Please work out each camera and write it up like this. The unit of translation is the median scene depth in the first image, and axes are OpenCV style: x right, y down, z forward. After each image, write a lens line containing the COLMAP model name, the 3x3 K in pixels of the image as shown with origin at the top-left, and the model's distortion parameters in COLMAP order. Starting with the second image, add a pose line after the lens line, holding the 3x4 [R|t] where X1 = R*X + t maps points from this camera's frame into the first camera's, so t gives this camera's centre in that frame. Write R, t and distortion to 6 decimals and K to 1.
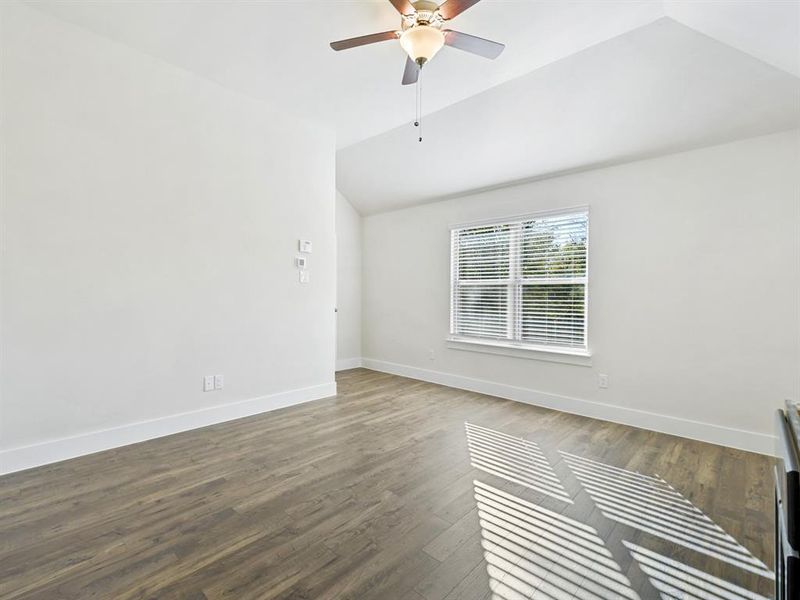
lens RADIAL K [[361.9, 0, 400.9], [0, 361.9, 298.2], [0, 0, 1]] dist [0.004816, 0.000018]
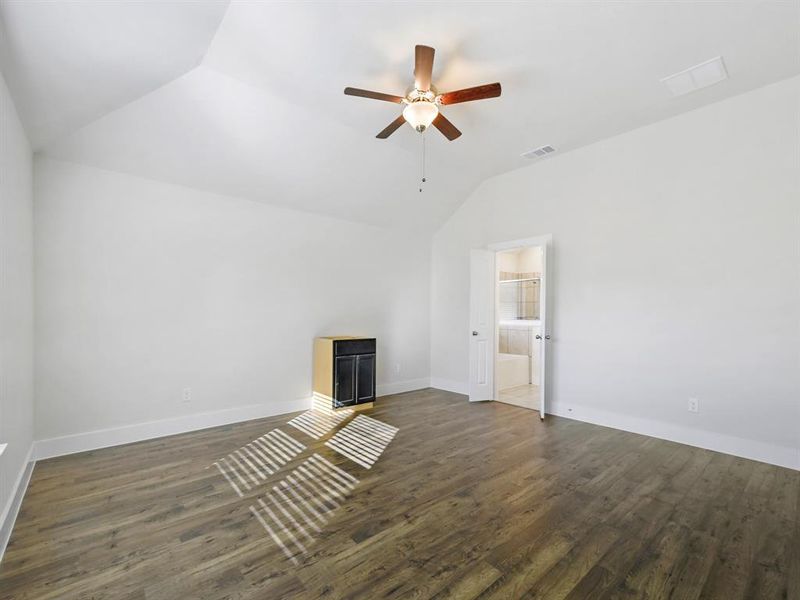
lens RADIAL K [[361.9, 0, 401.1], [0, 361.9, 306.1], [0, 0, 1]] dist [0.004816, 0.000018]
pose [[-0.992503, -0.016082, 0.121155, -0.034532], [-0.016558, 0.999859, -0.002921, -0.030427], [-0.121091, -0.004906, -0.992629, 2.142185]]
